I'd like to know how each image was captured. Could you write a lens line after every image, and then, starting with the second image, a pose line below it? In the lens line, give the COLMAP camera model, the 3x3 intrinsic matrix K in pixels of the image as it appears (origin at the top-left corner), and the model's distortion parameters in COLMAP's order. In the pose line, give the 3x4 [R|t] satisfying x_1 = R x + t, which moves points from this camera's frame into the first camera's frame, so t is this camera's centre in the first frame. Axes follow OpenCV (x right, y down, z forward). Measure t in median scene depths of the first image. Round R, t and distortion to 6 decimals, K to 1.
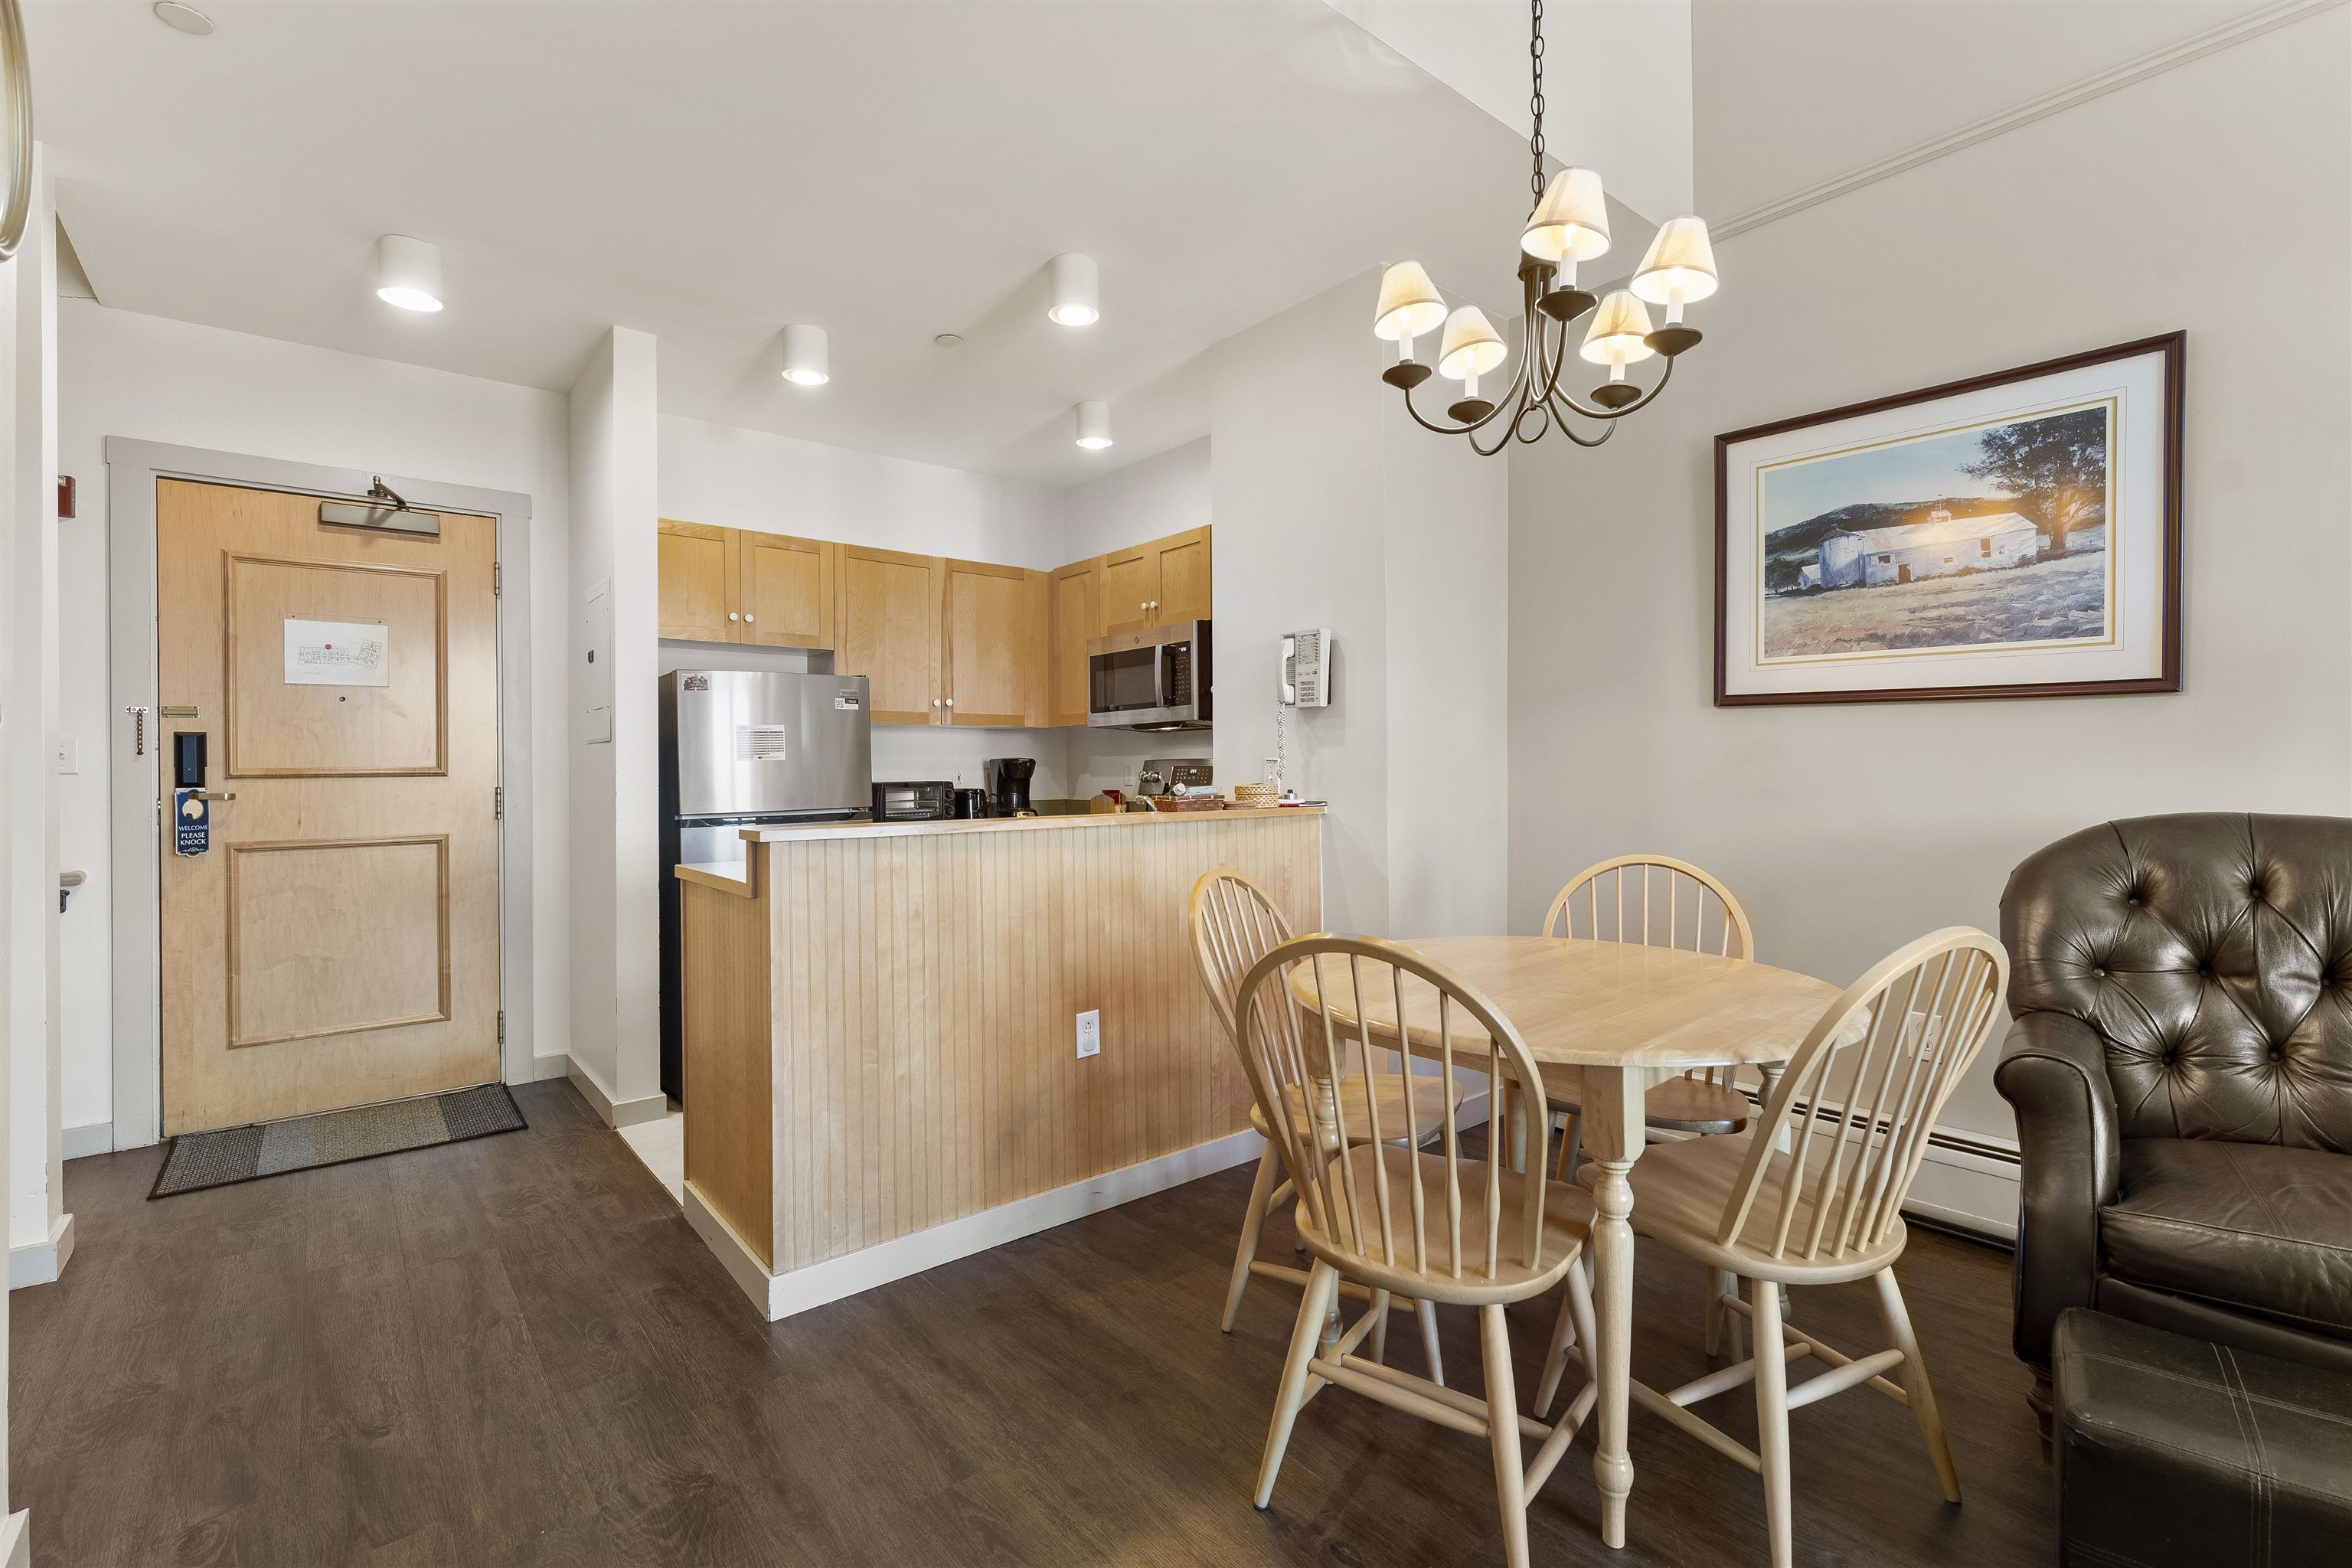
lens RADIAL K [[1045.2, 0, 1183.5], [0, 1045.2, 766.4], [0, 0, 1]] dist [-0.000650, -0.000126]
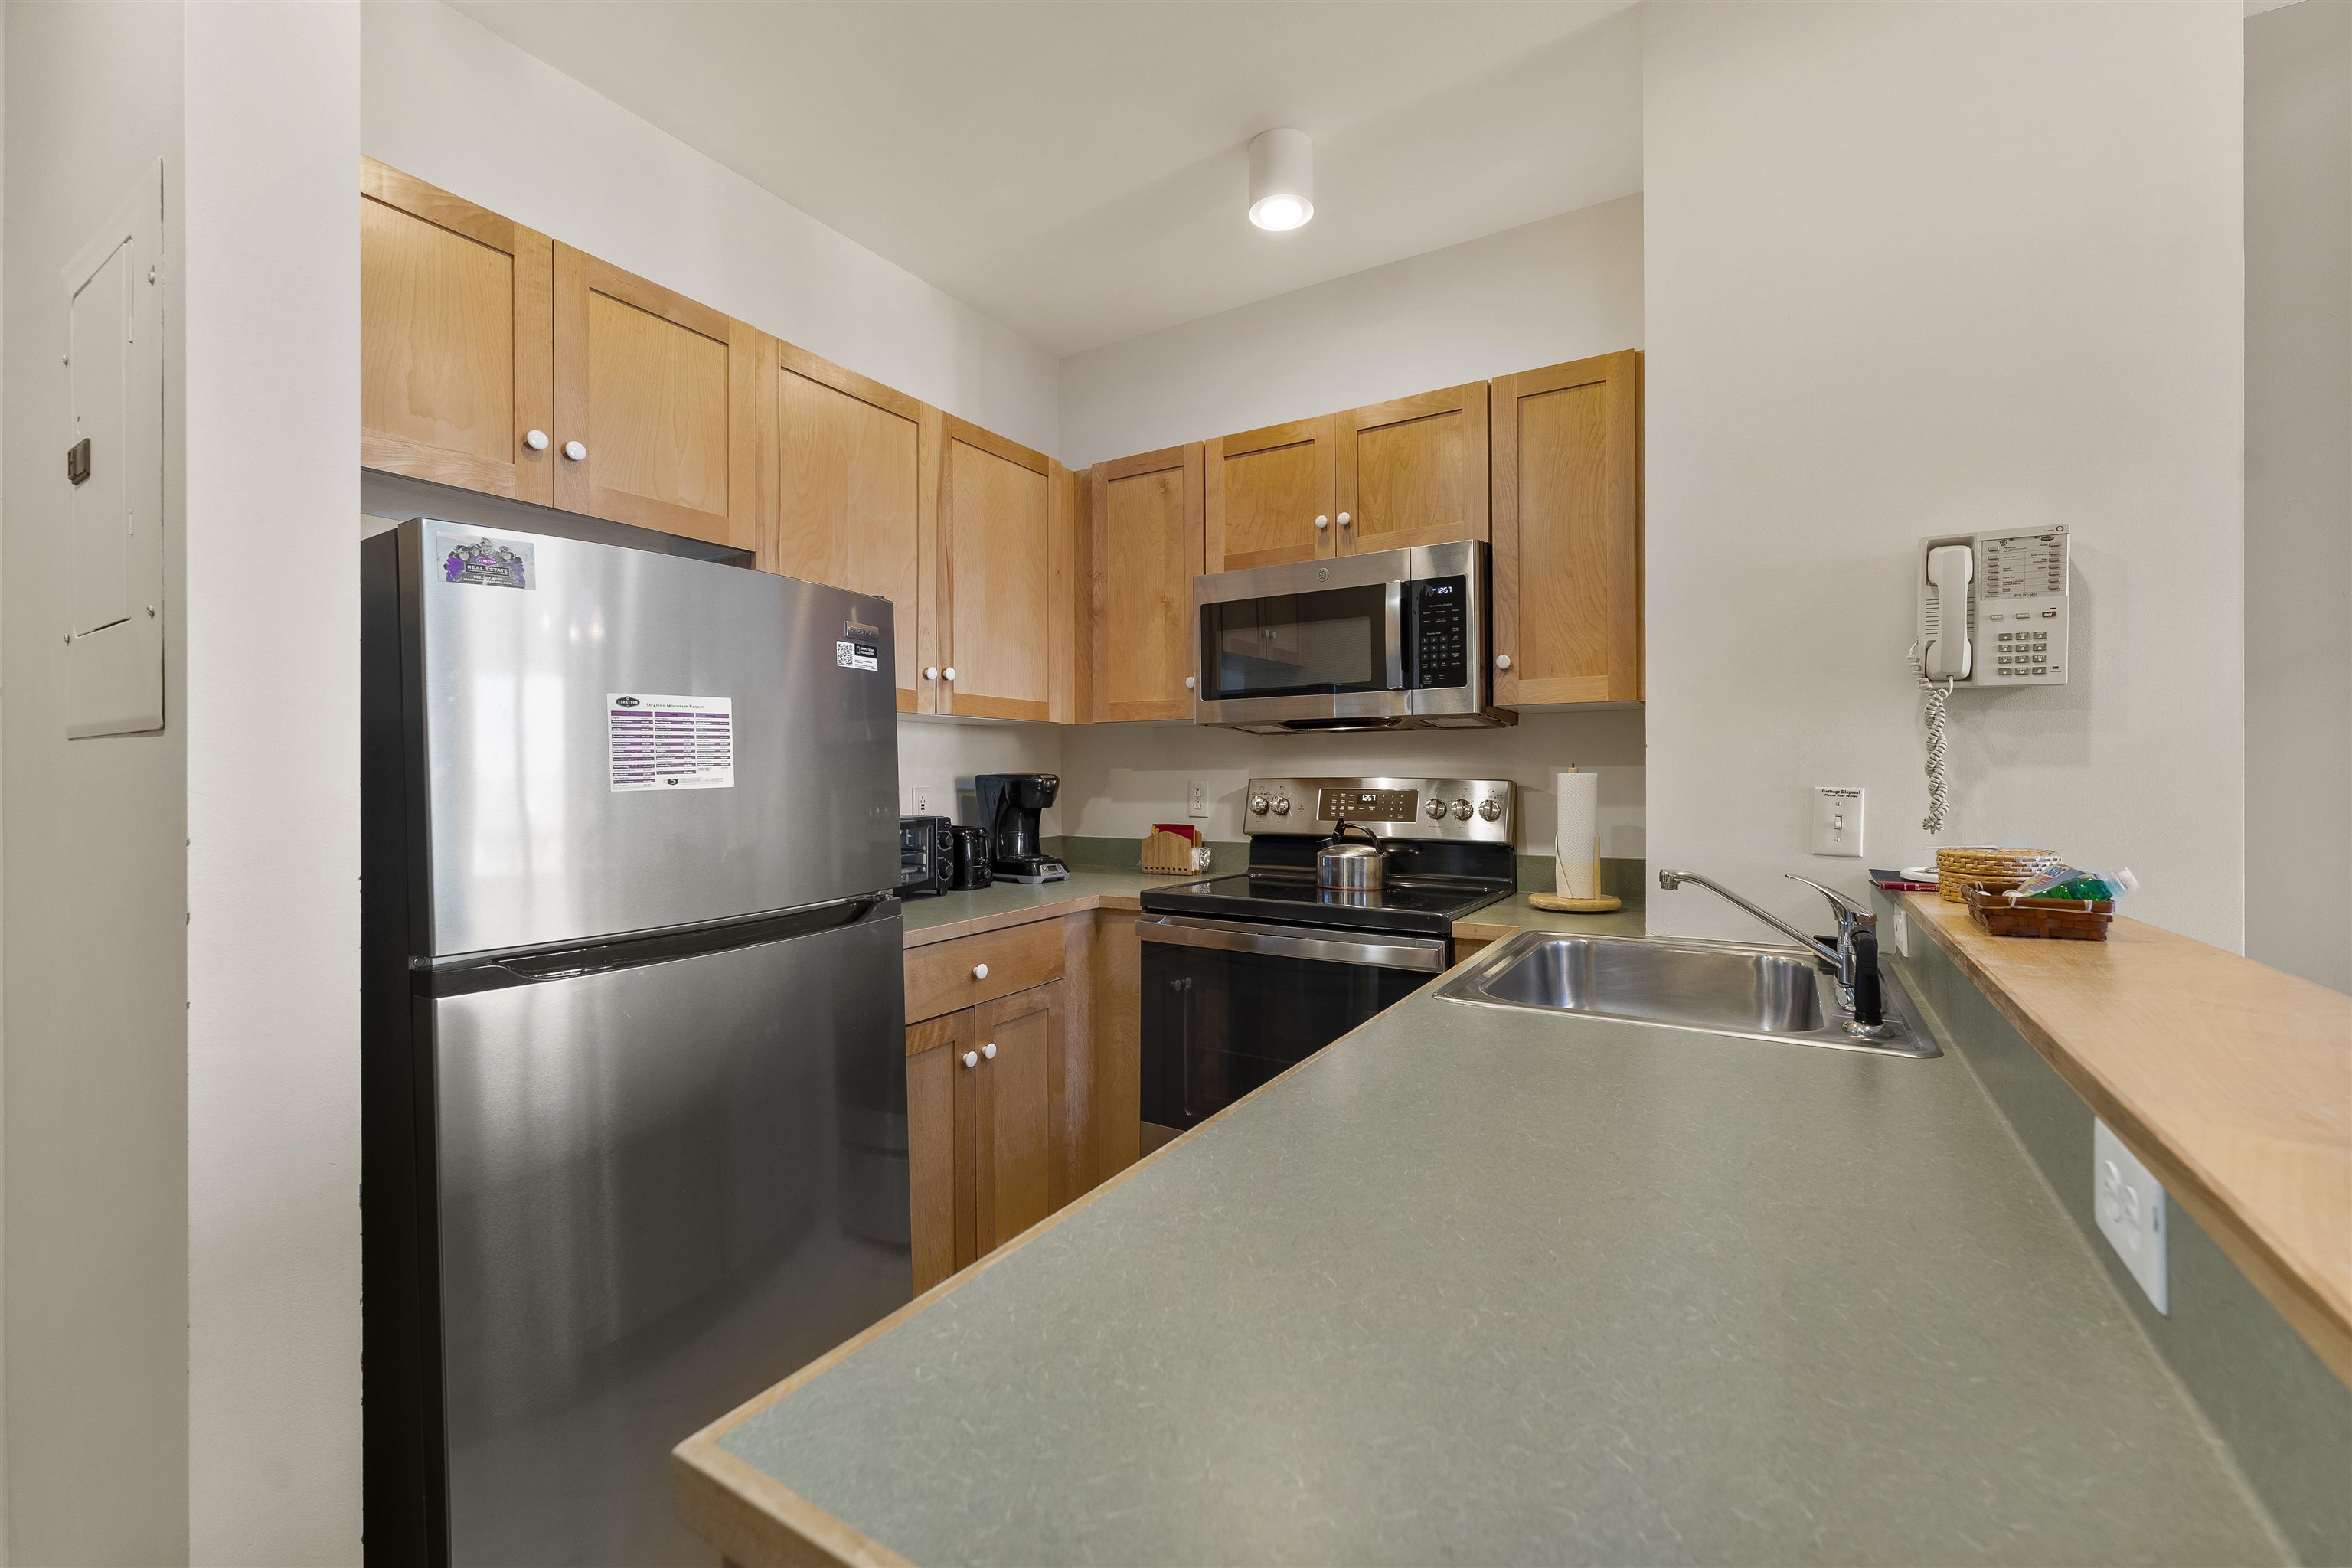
lens RADIAL K [[948.4, 0, 1177.4], [0, 948.4, 762.5], [0, 0, 1]] dist [-0.001850, -0.000093]
pose [[0.945451, 0.007571, 0.325677, -0.509305], [-0.004851, 0.999946, -0.009164, -0.019532], [-0.325729, 0.007085, 0.945437, 0.916455]]
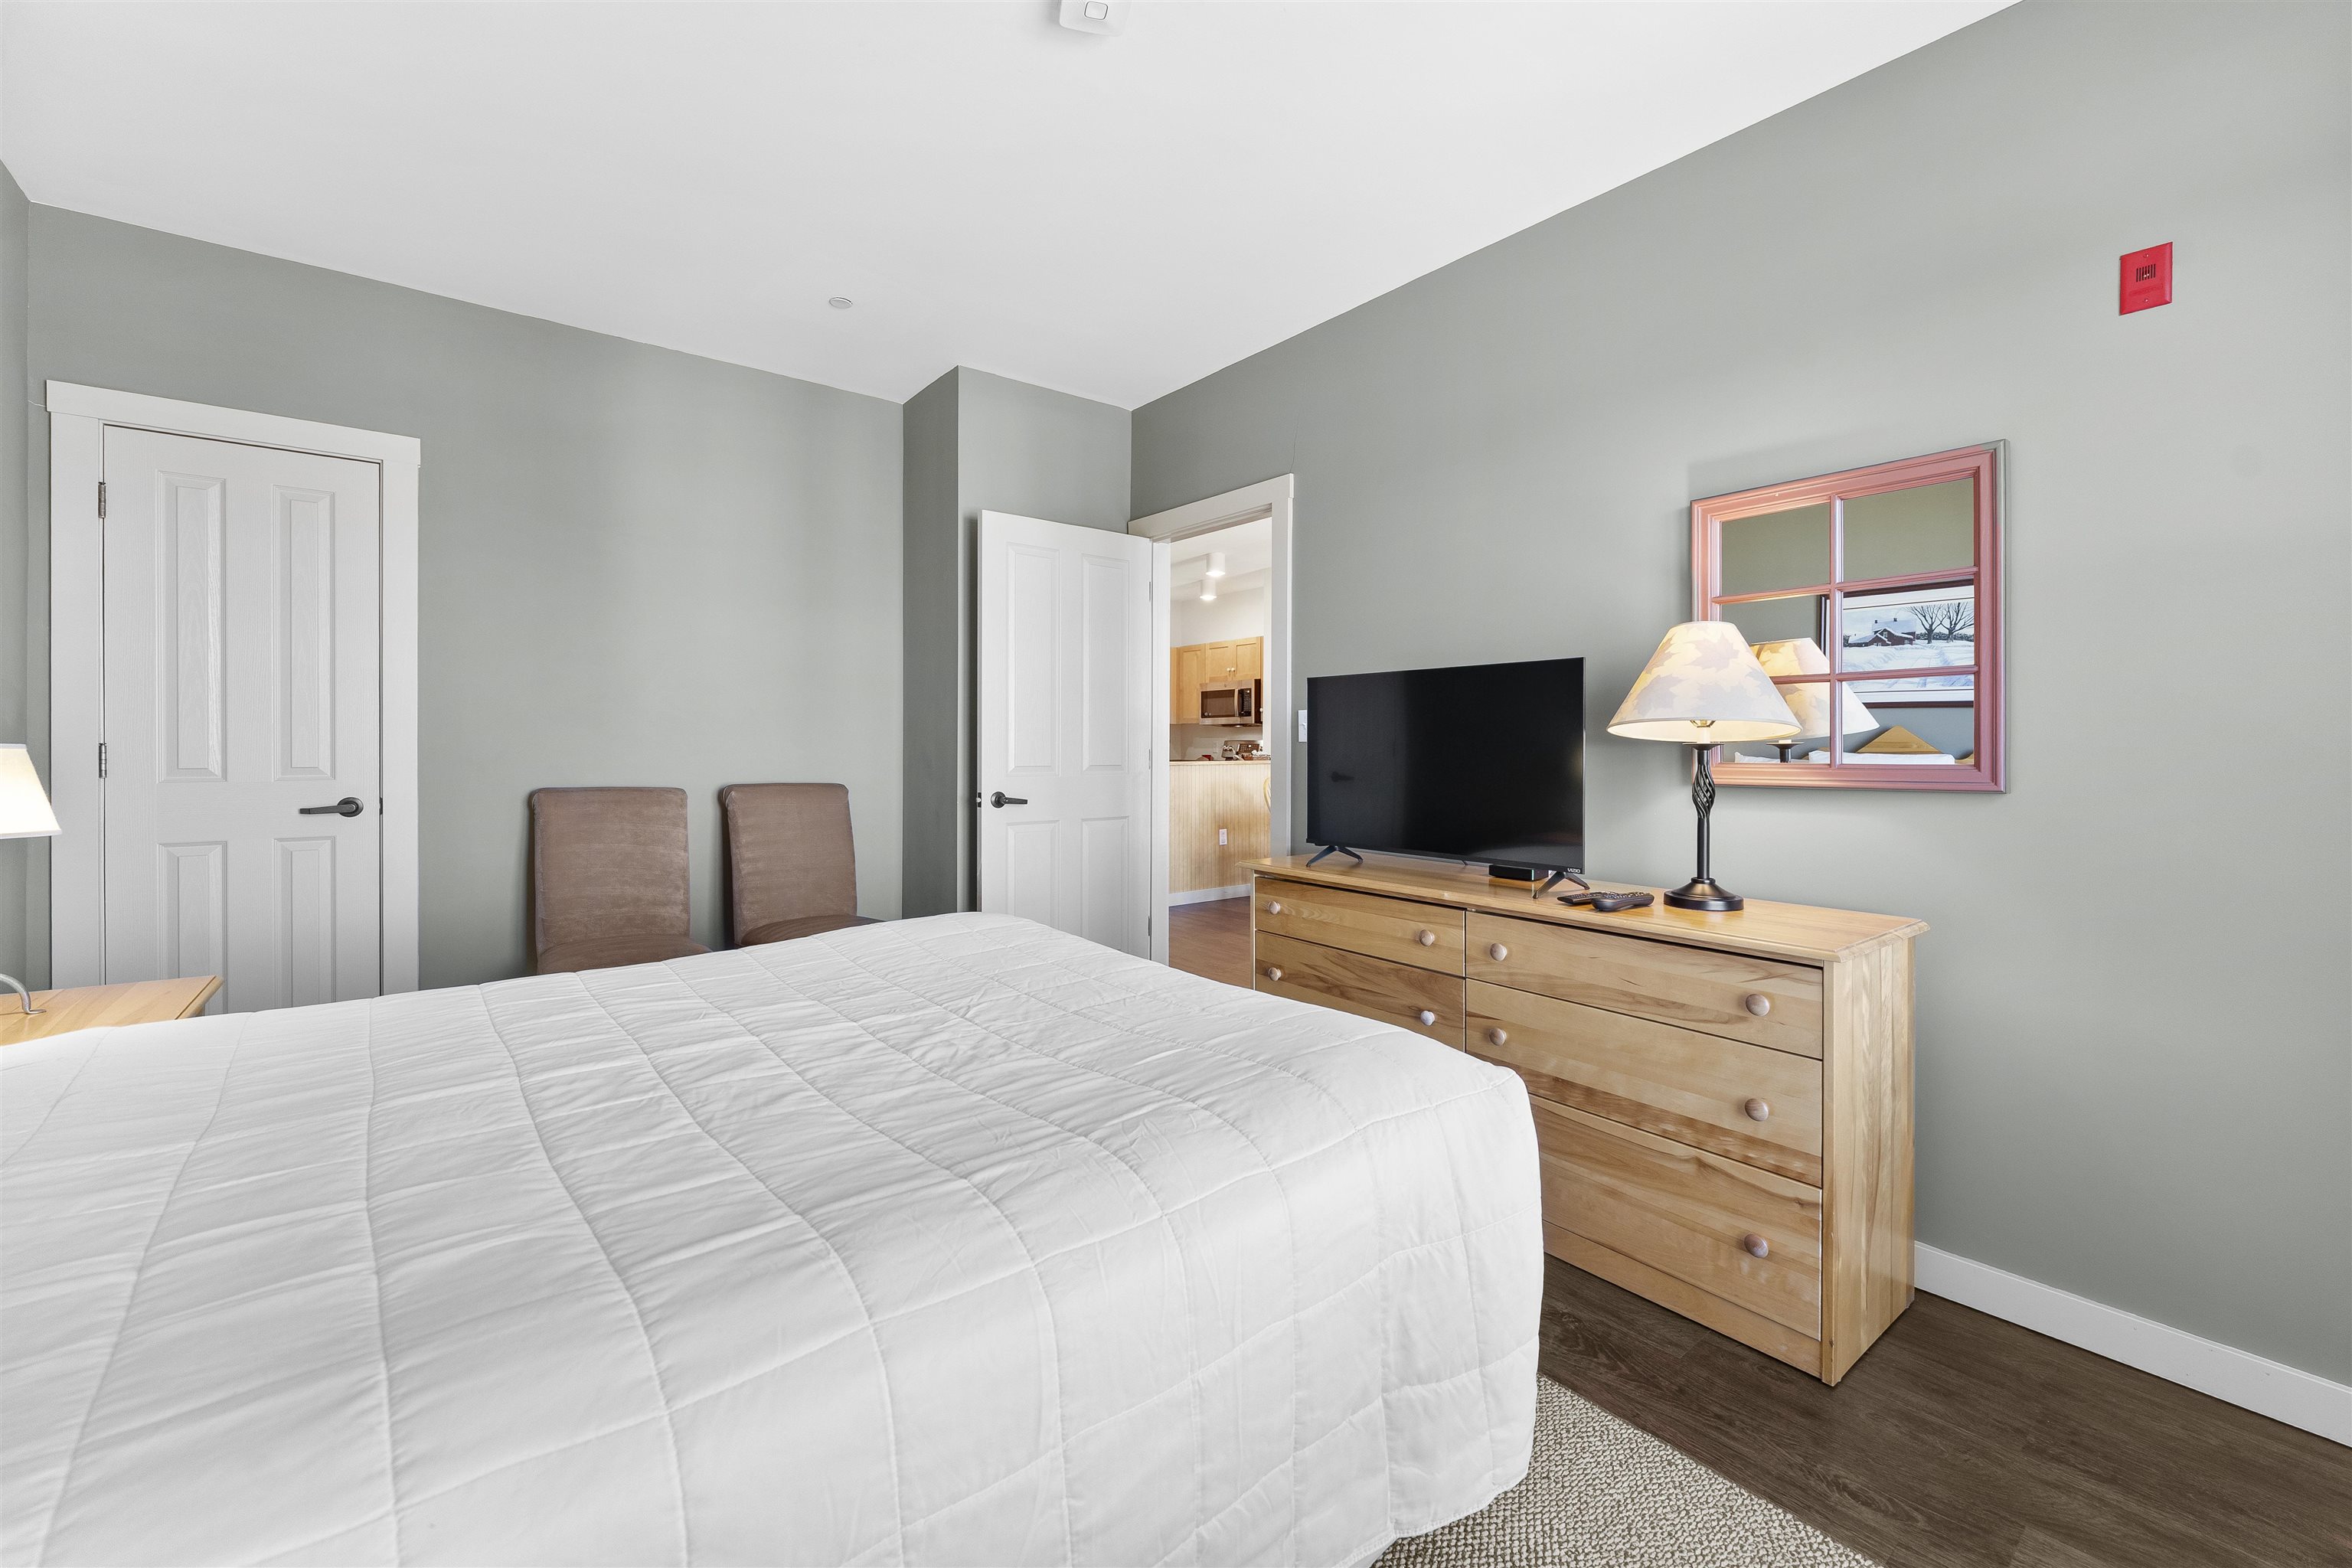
lens RADIAL K [[964.5, 0, 1182.7], [0, 964.5, 750.8], [0, 0, 1]] dist [0.001259, -0.000036]
pose [[0.999856, 0.011156, -0.012765, -0.184352], [-0.011063, 0.999912, 0.007382, 0.001832], [0.012846, -0.007240, 0.999891, -1.768550]]
